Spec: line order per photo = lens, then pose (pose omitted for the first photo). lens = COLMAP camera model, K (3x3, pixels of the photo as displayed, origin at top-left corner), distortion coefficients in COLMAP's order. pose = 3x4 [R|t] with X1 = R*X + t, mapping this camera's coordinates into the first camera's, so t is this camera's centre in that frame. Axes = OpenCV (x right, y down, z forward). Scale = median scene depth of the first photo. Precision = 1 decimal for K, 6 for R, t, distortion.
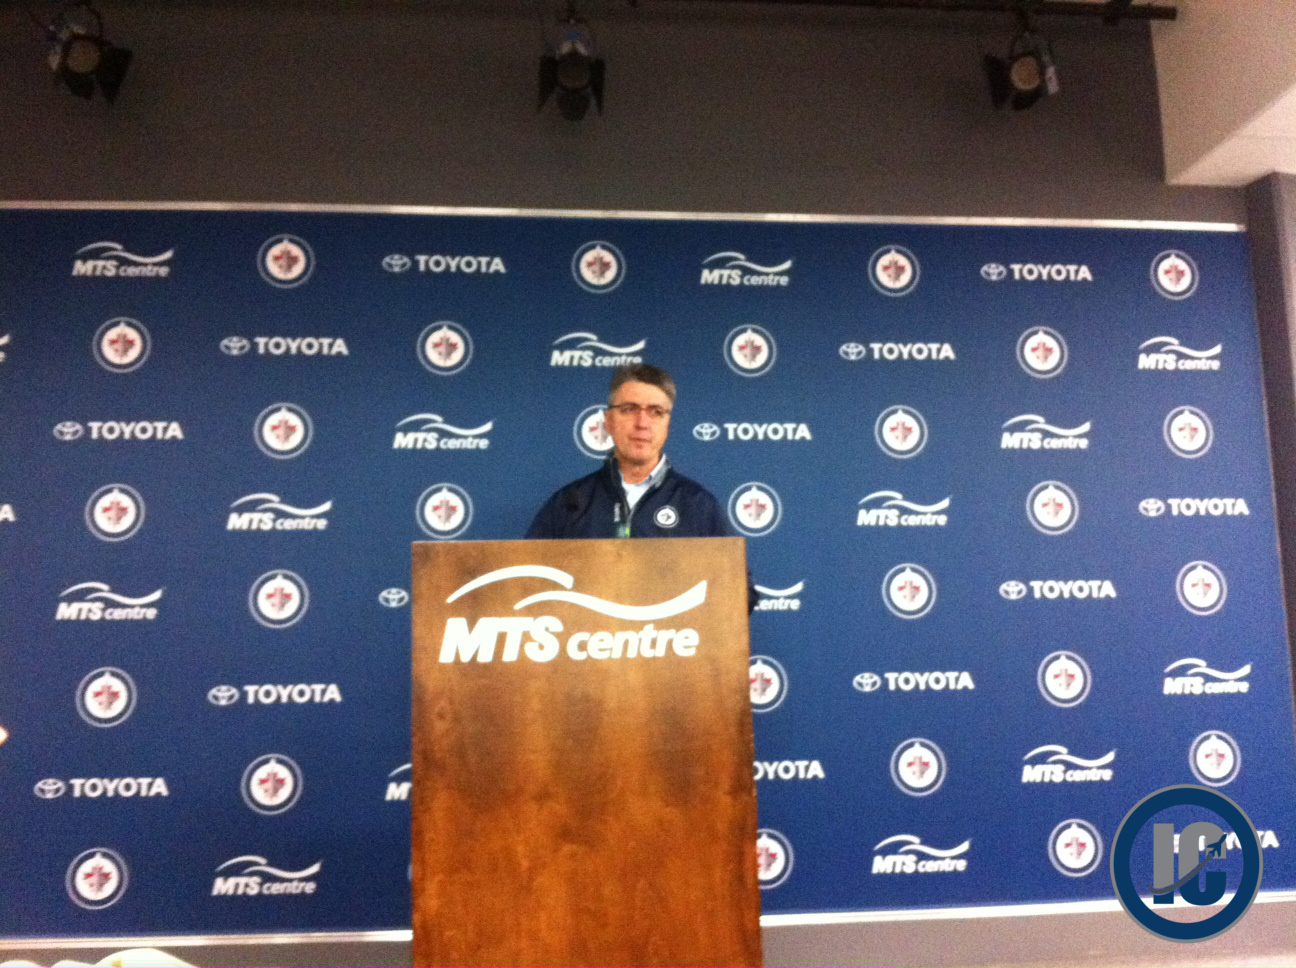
lens RADIAL K [[1239.2, 0, 648.0], [0, 1239.2, 484.0], [0, 0, 1]] dist [0.093757, -0.359605]
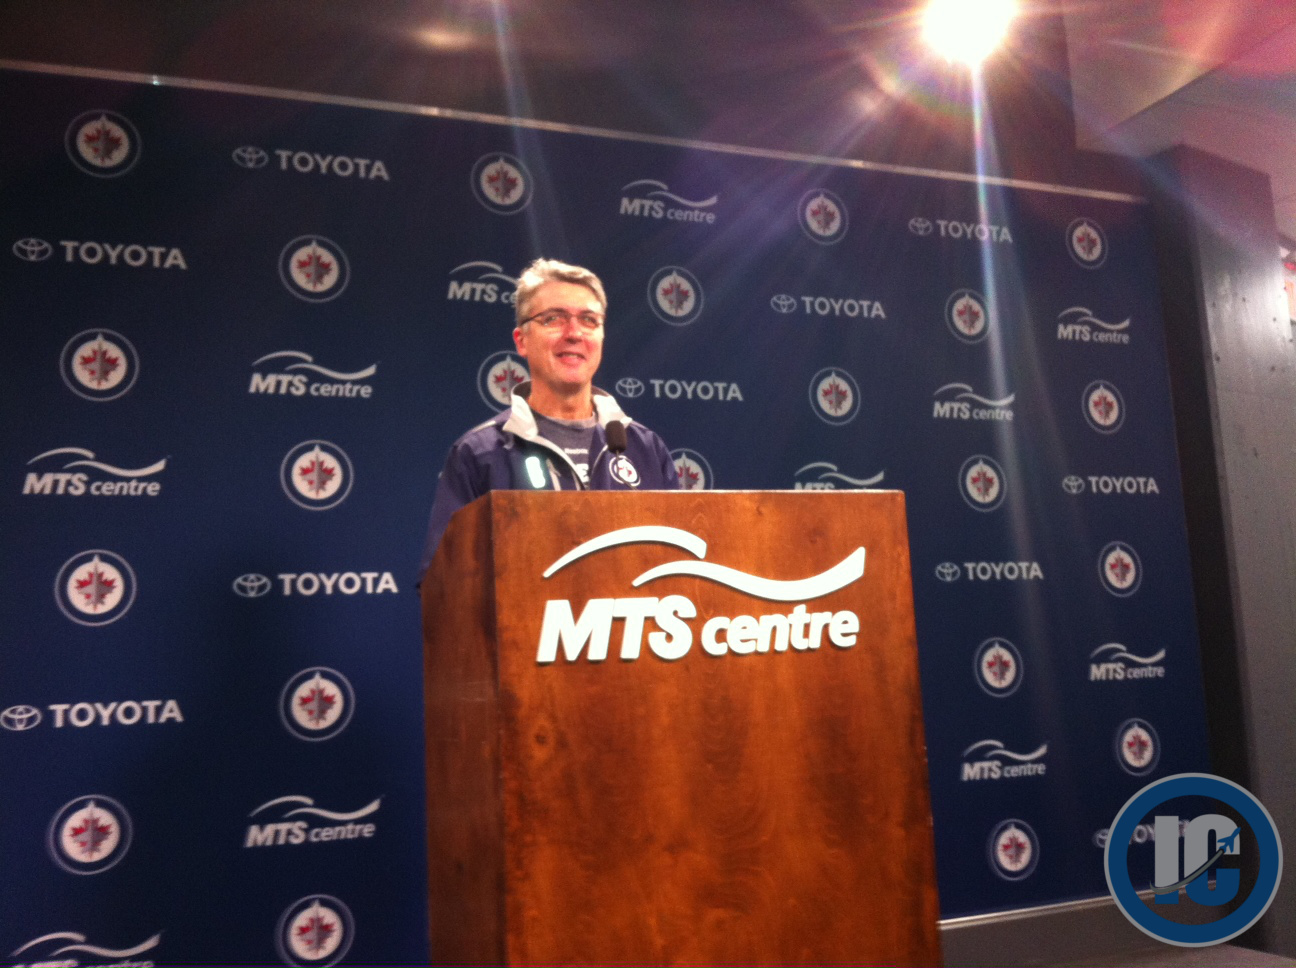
lens RADIAL K [[1239.2, 0, 648.0], [0, 1239.2, 484.0], [0, 0, 1]] dist [0.093757, -0.359605]
pose [[0.961008, 0.013917, 0.276171, -0.295458], [-0.013994, 0.999901, -0.001691, 0.042460], [-0.276167, -0.002240, 0.961107, 0.304718]]
